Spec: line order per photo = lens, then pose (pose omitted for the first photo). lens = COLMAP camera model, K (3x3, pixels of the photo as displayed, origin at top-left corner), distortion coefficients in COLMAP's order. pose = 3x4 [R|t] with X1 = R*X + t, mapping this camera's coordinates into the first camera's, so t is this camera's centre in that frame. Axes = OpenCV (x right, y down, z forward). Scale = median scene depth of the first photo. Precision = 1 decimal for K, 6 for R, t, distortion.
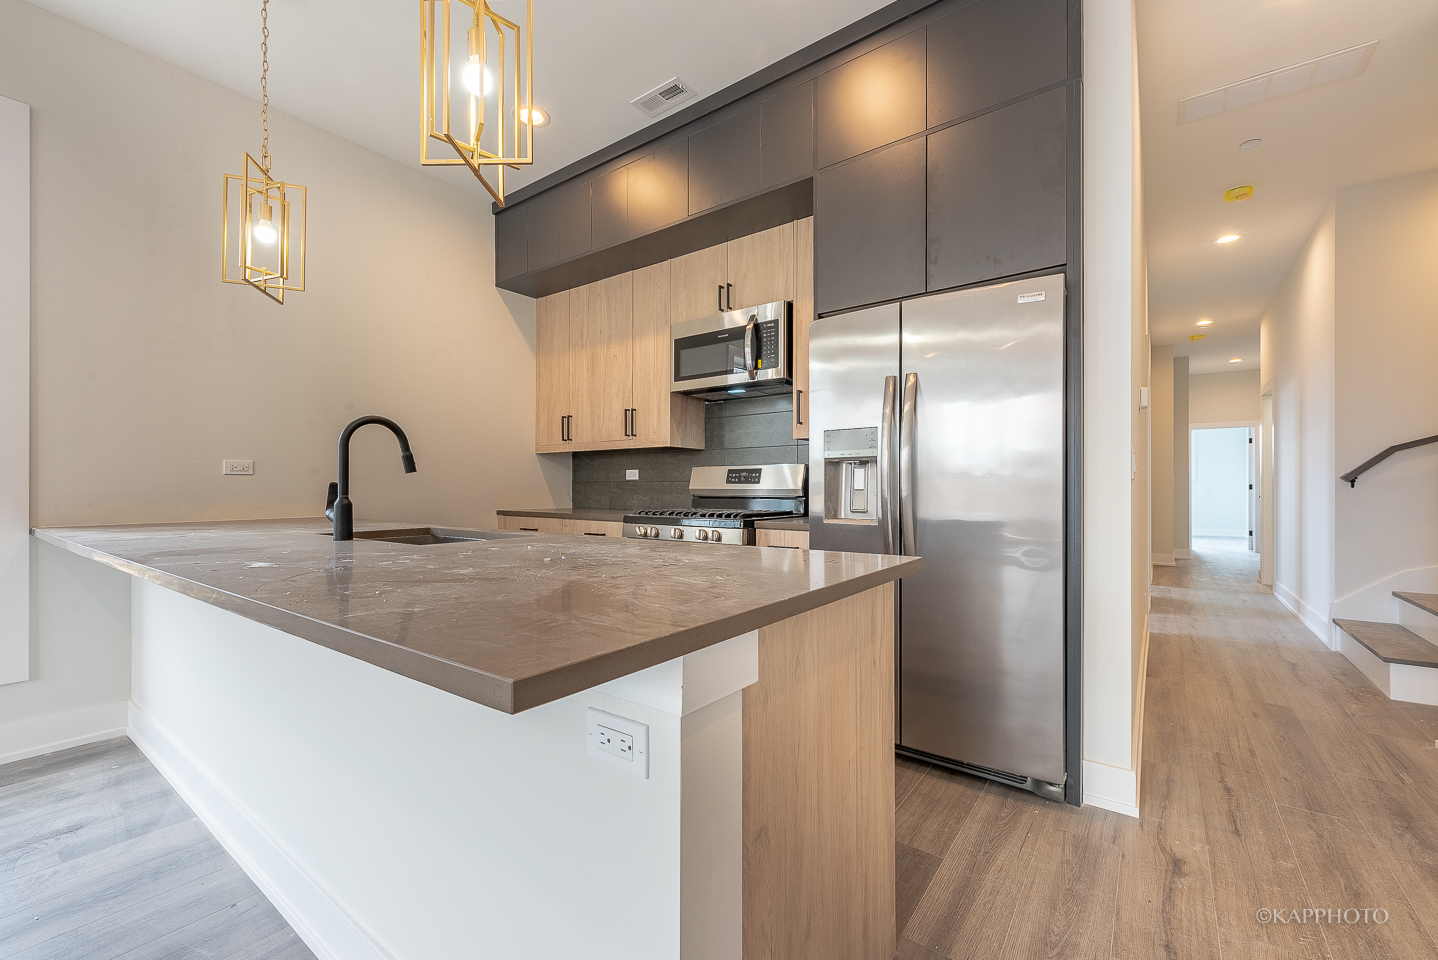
lens RADIAL K [[564.0, 0, 765.7], [0, 564.0, 486.7], [0, 0, 1]] dist [0.000672, 0.000086]
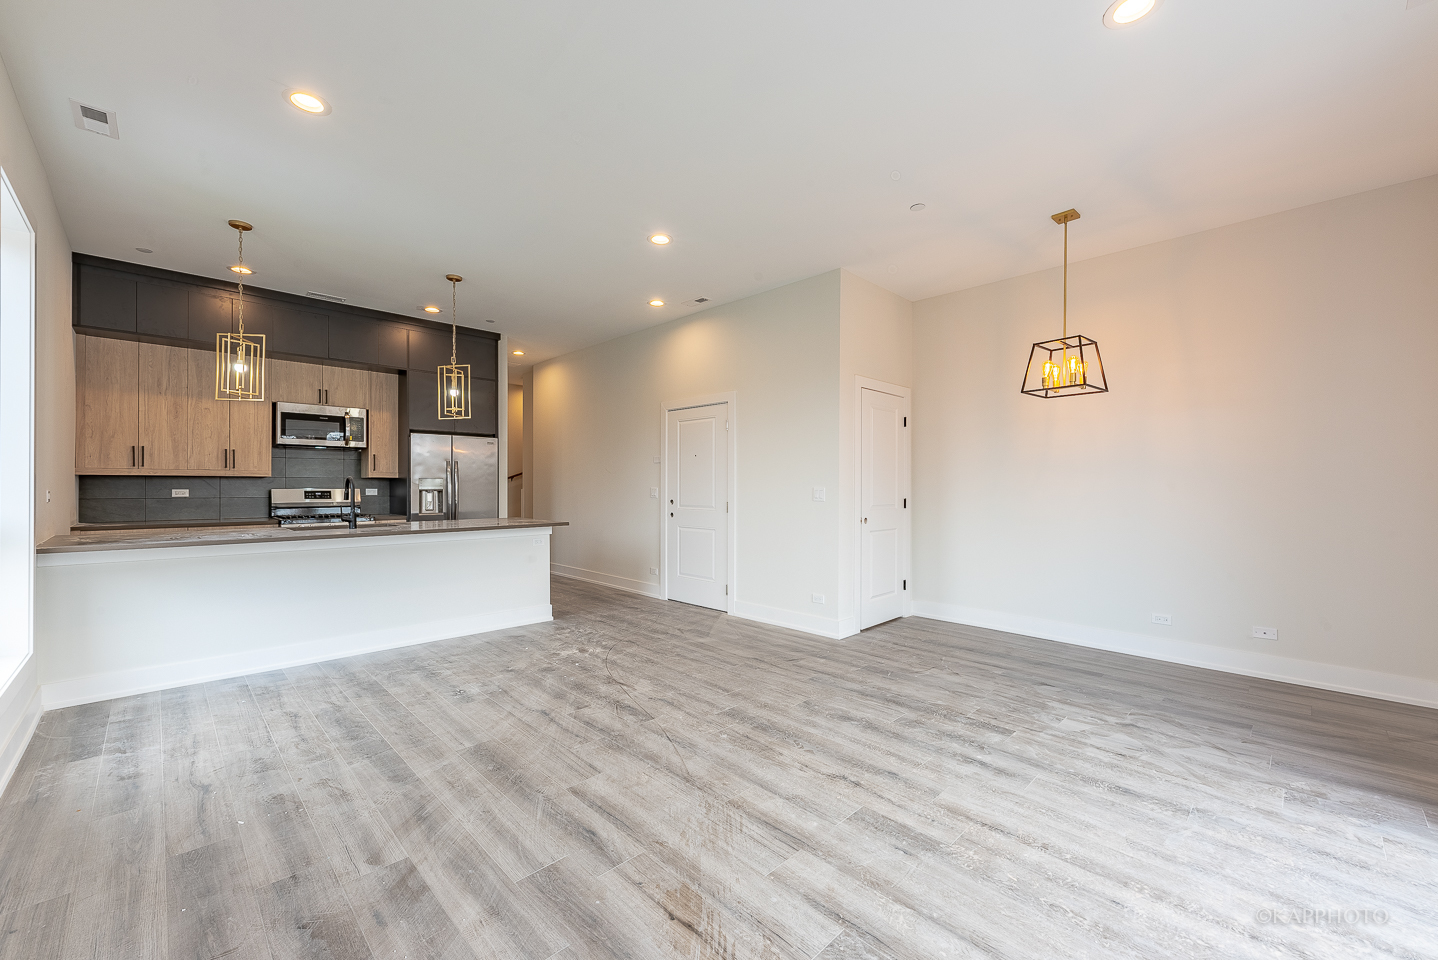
lens RADIAL K [[580.0, 0, 654.0], [0, 580.0, 484.9], [0, 0, 1]] dist [0.002317, 0.000024]
pose [[0.254733, 0.002796, 0.967007, -1.523132], [-0.002398, 0.999995, -0.002259, -0.048210], [-0.967008, -0.001743, 0.254738, -0.476958]]
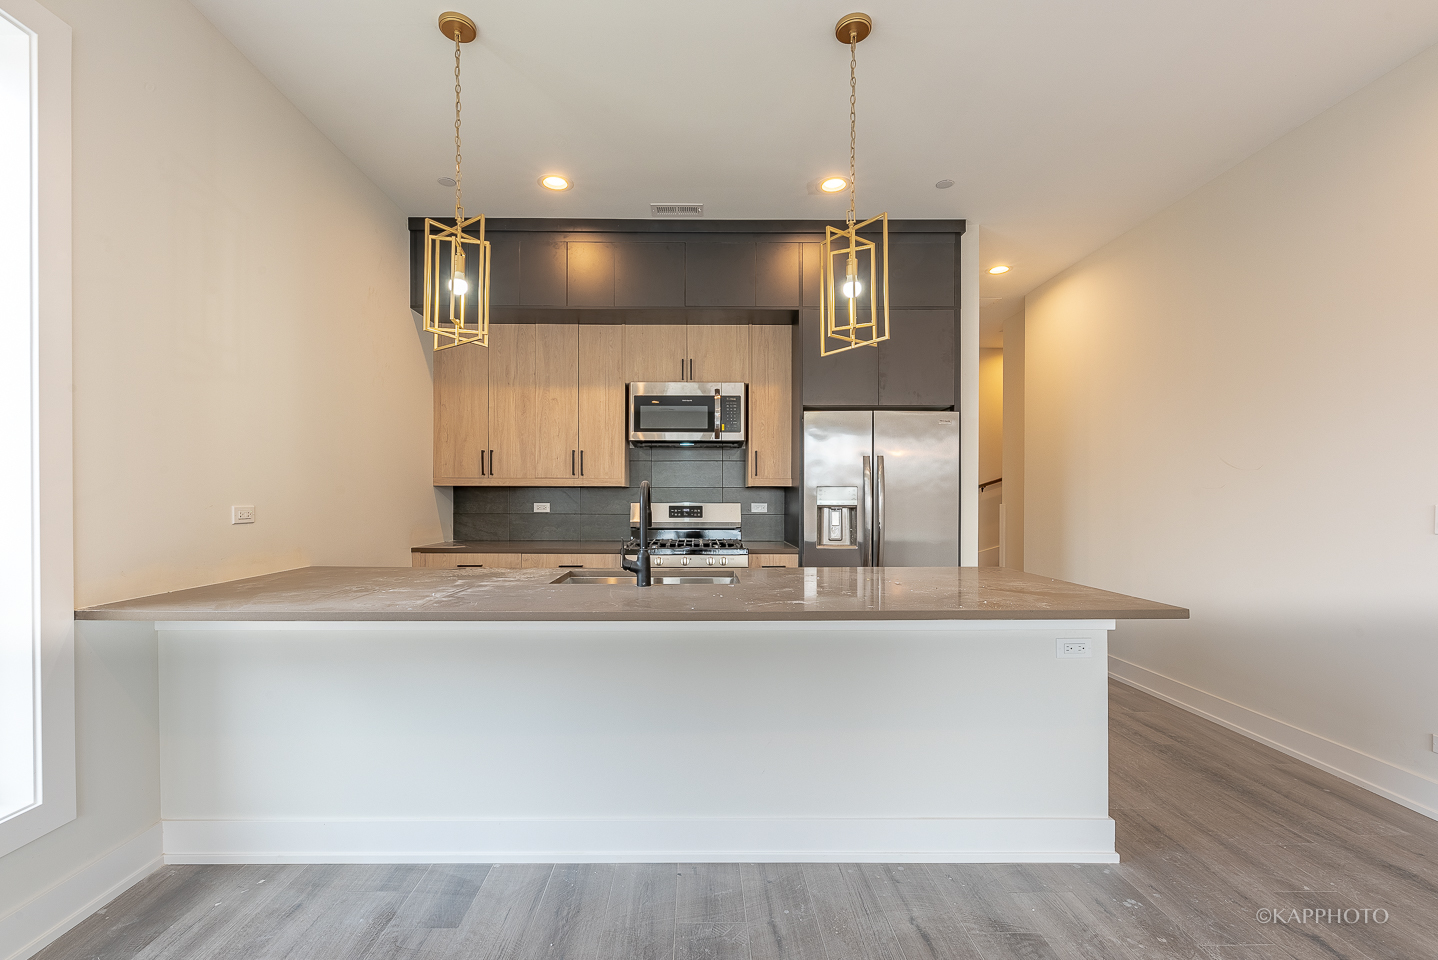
lens RADIAL K [[556.2, 0, 688.9], [0, 556.2, 499.4], [0, 0, 1]] dist [0.001571, 0.000028]
pose [[0.831192, -0.000239, 0.555986, -0.716083], [-0.002622, 0.999987, 0.004349, -0.051132], [-0.555980, -0.005072, 0.831180, -0.025416]]
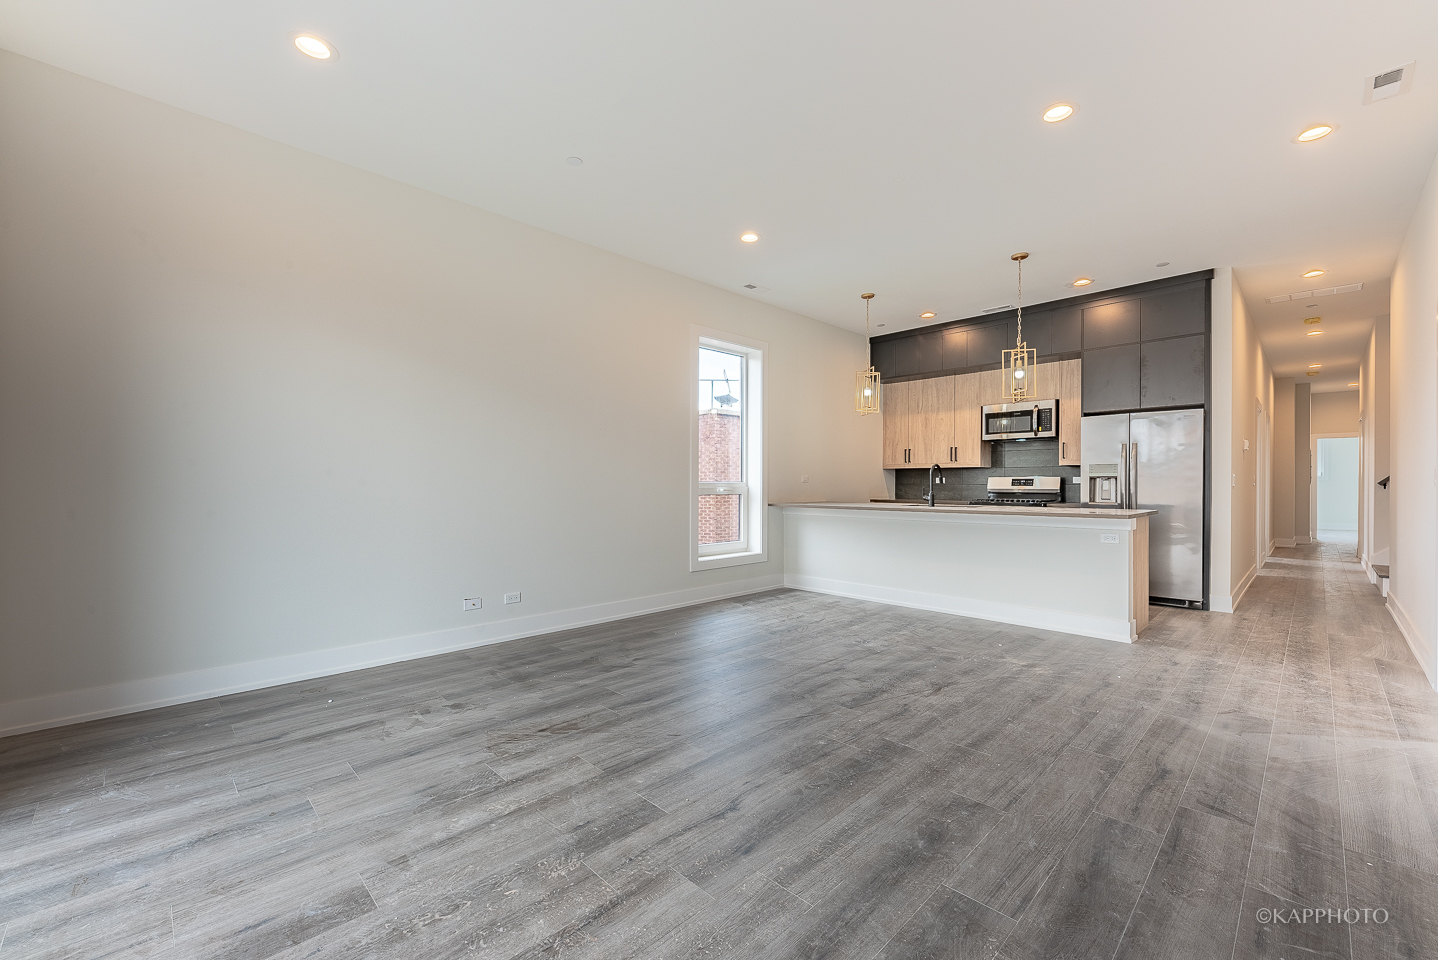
lens RADIAL K [[569.4, 0, 773.0], [0, 569.4, 485.2], [0, 0, 1]] dist [0.002097, 0.000091]
pose [[0.988714, 0.003666, -0.149773, -0.604767], [-0.003105, 0.999987, 0.003982, -0.014081], [0.149786, -0.003472, 0.988712, -1.106176]]
